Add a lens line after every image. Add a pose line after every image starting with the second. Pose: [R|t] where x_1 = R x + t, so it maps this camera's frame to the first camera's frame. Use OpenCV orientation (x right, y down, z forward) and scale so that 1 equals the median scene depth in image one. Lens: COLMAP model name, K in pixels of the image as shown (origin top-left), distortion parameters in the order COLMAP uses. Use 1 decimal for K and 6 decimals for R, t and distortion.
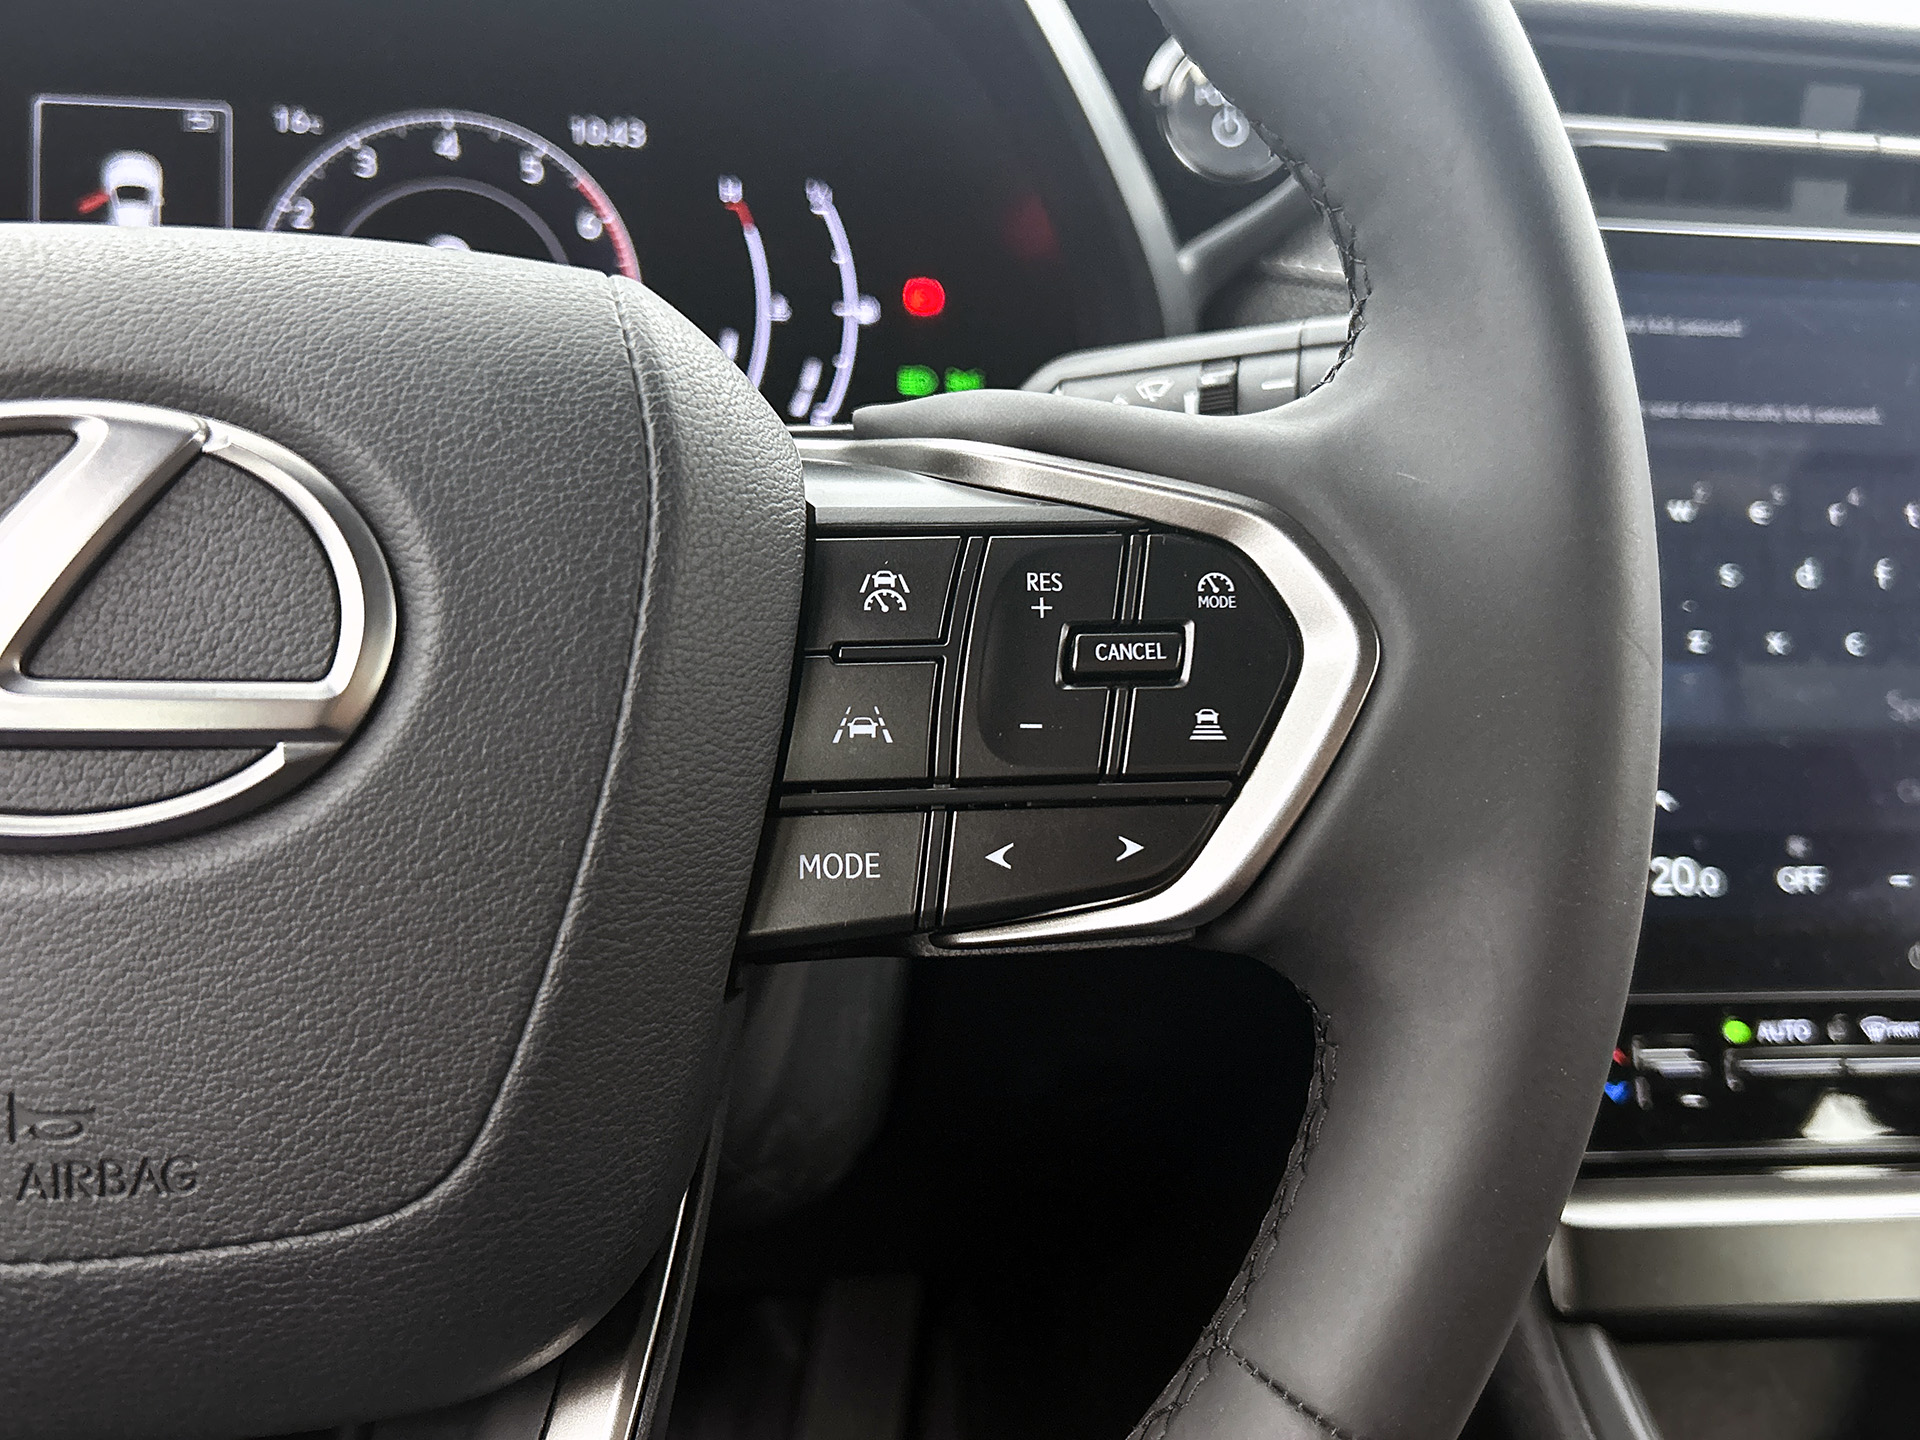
lens RADIAL K [[1826.2, 0, 960.0], [0, 1826.2, 720.0], [0, 0, 1]] dist [0.141373, -0.403941]
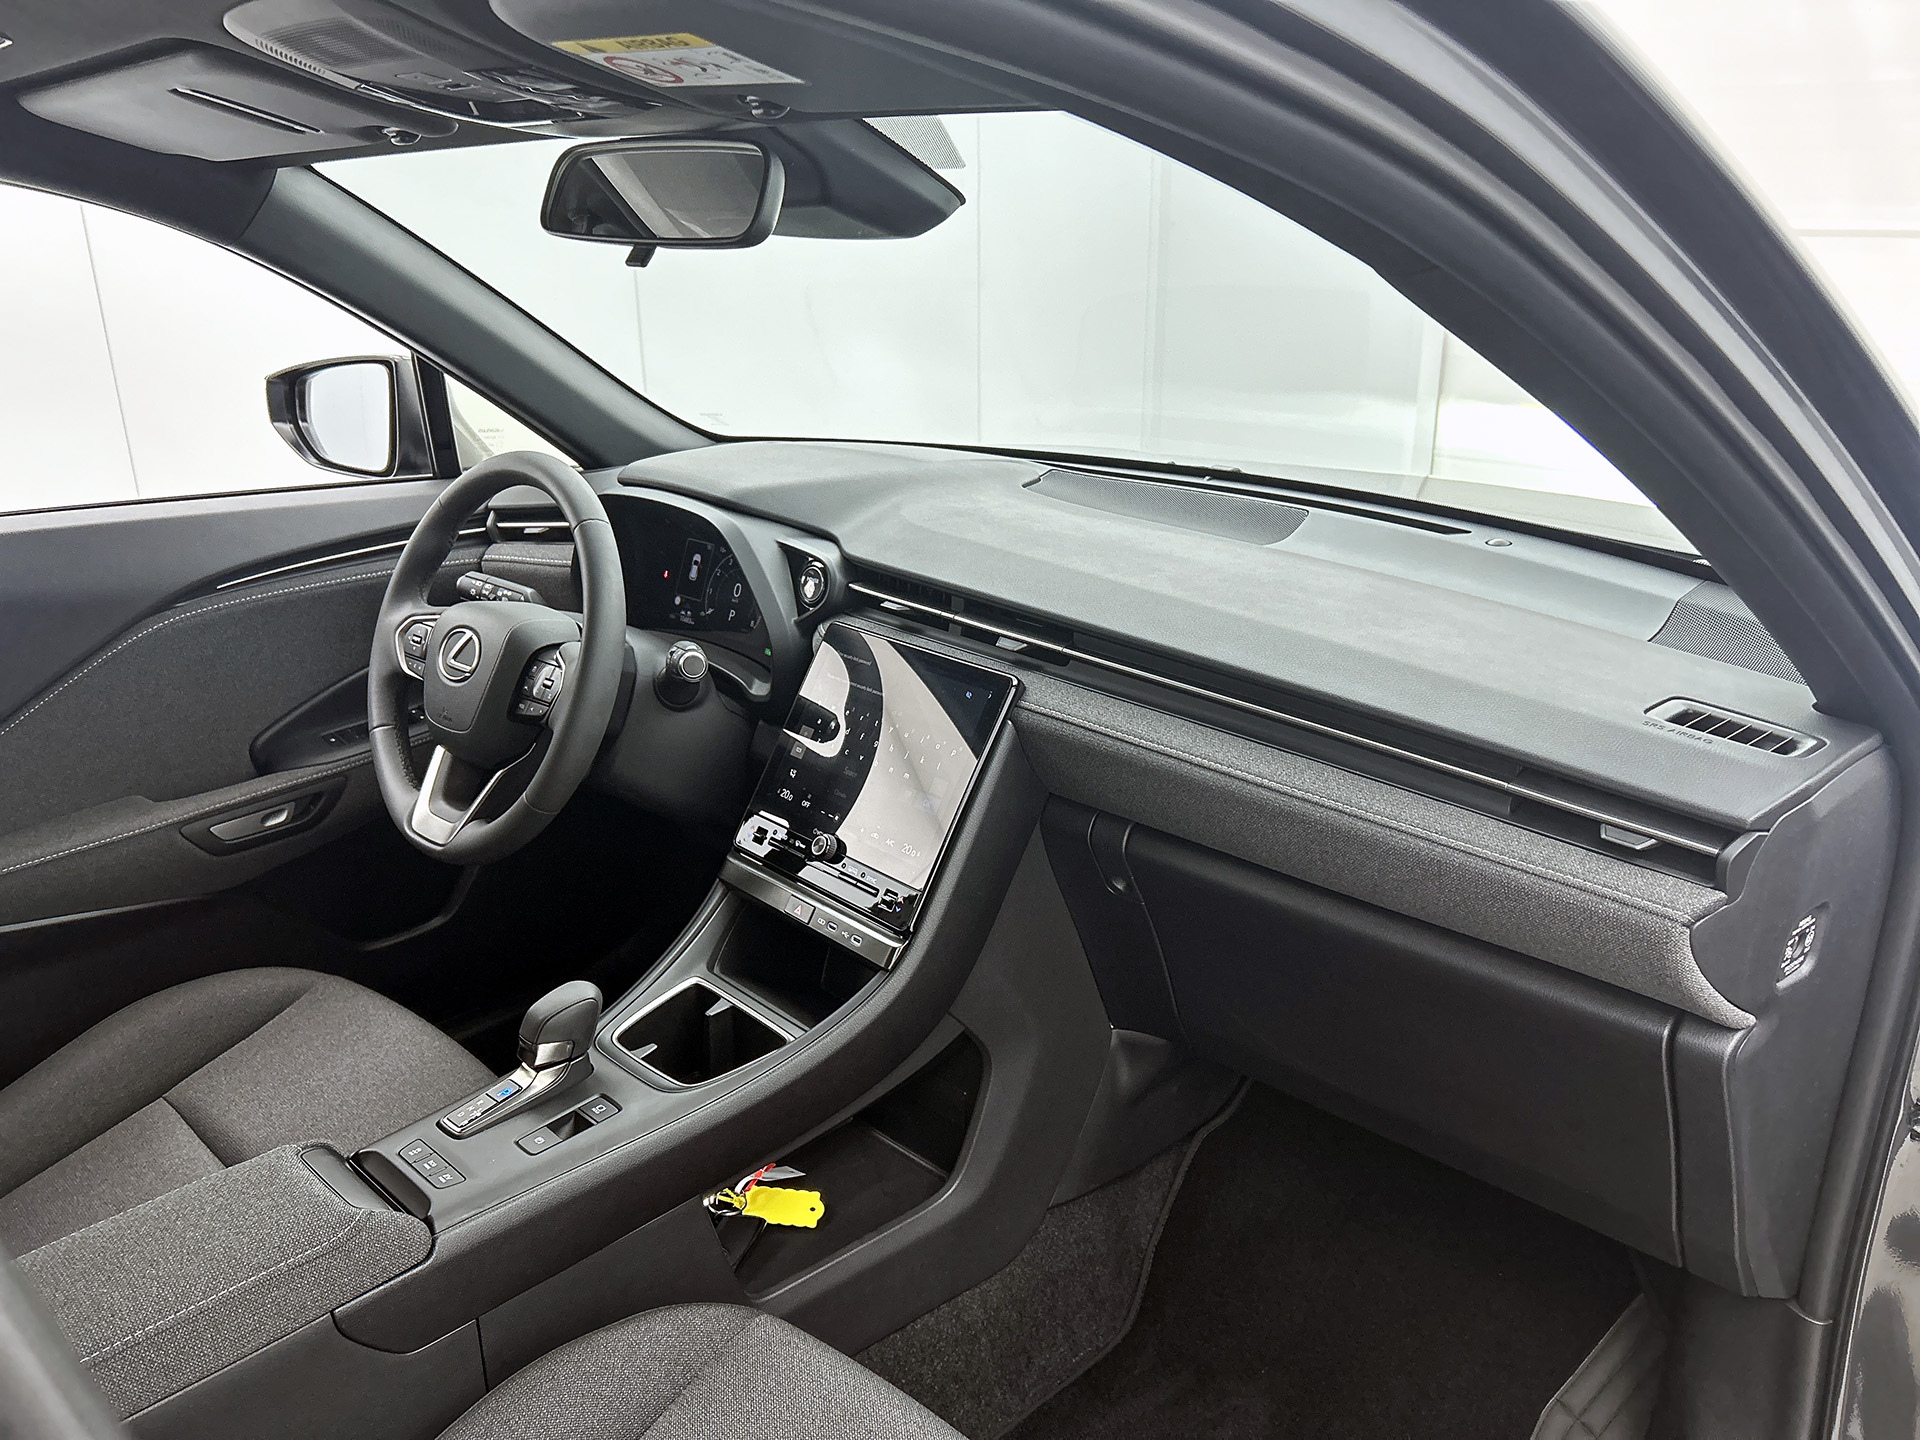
lens RADIAL K [[1456.0, 0, 960.0], [0, 1456.0, 720.0], [0, 0, 1]] dist [0.163174, -0.326622]
pose [[0.599388, 0.216978, -0.770490, 3.078038], [-0.230991, 0.968497, 0.093044, -0.461218], [0.766405, 0.122207, 0.630625, -0.729709]]
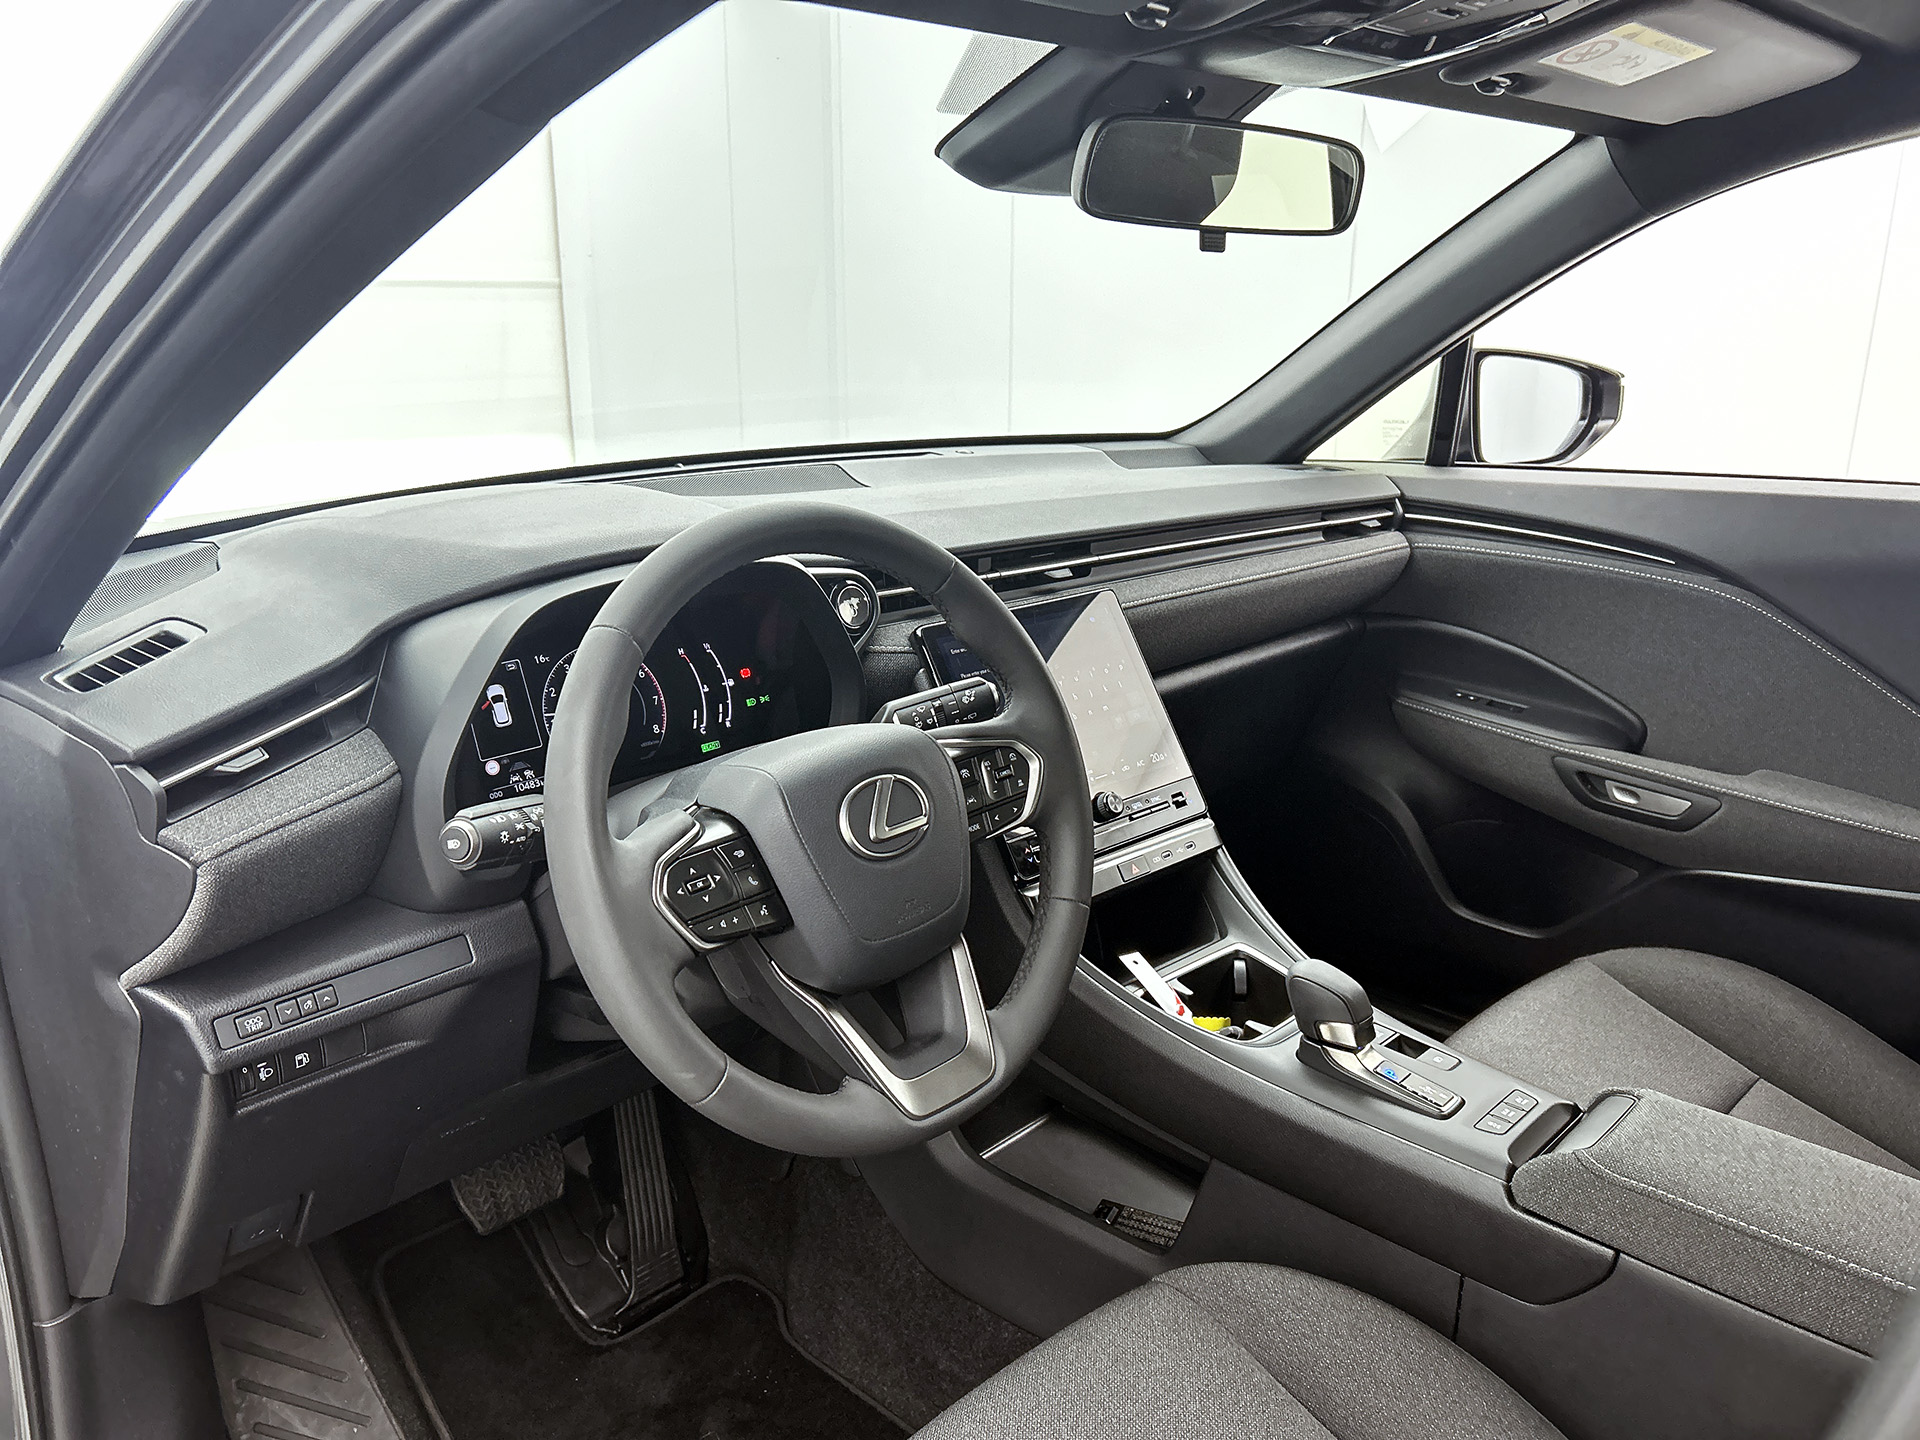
lens RADIAL K [[1456.0, 0, 960.0], [0, 1456.0, 720.0], [0, 0, 1]] dist [0.163174, -0.326622]
pose [[0.796601, -0.214104, 0.565320, -1.341040], [0.228571, 0.972430, 0.046206, -0.238049], [-0.559627, 0.092408, 0.823576, -1.342145]]
